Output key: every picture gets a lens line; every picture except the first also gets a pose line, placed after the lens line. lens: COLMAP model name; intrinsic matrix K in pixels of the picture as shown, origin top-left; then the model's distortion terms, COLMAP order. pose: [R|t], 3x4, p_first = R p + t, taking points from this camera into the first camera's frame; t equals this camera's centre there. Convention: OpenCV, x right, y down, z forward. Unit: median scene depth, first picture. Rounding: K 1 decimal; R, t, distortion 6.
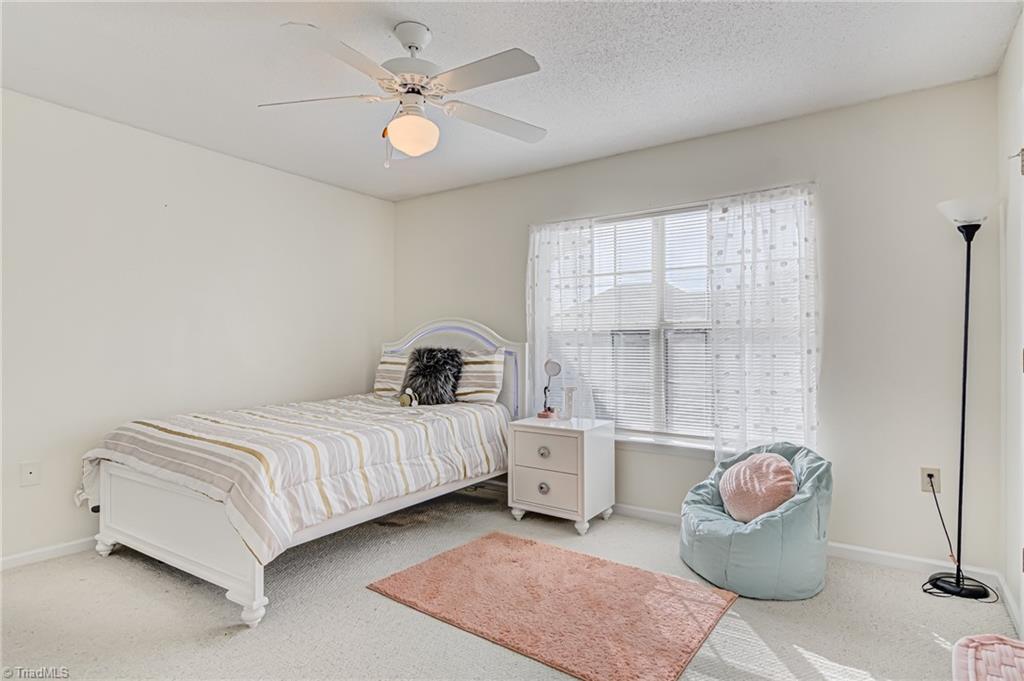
lens RADIAL K [[530.7, 0, 526.4], [0, 530.7, 347.6], [0, 0, 1]] dist [-0.000348, -0.002402]
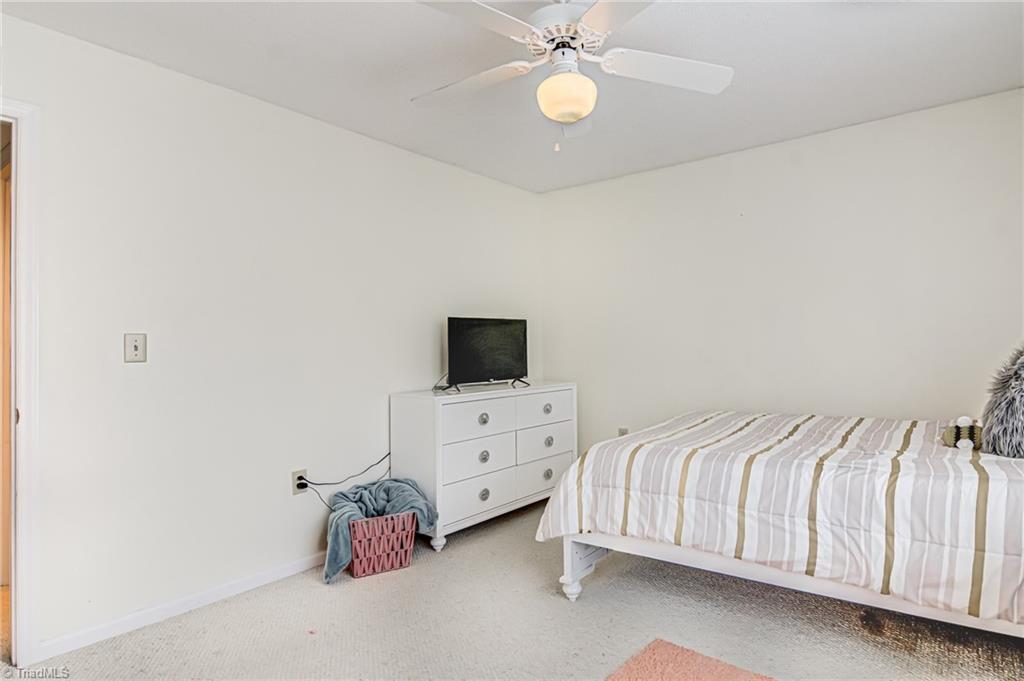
lens RADIAL K [[530.7, 0, 526.4], [0, 530.7, 347.6], [0, 0, 1]] dist [-0.000348, -0.002402]
pose [[-0.021771, -0.009595, -0.999717, 0.481844], [0.010928, 0.999892, -0.009835, 0.005044], [0.999703, -0.011139, -0.021664, 0.749882]]
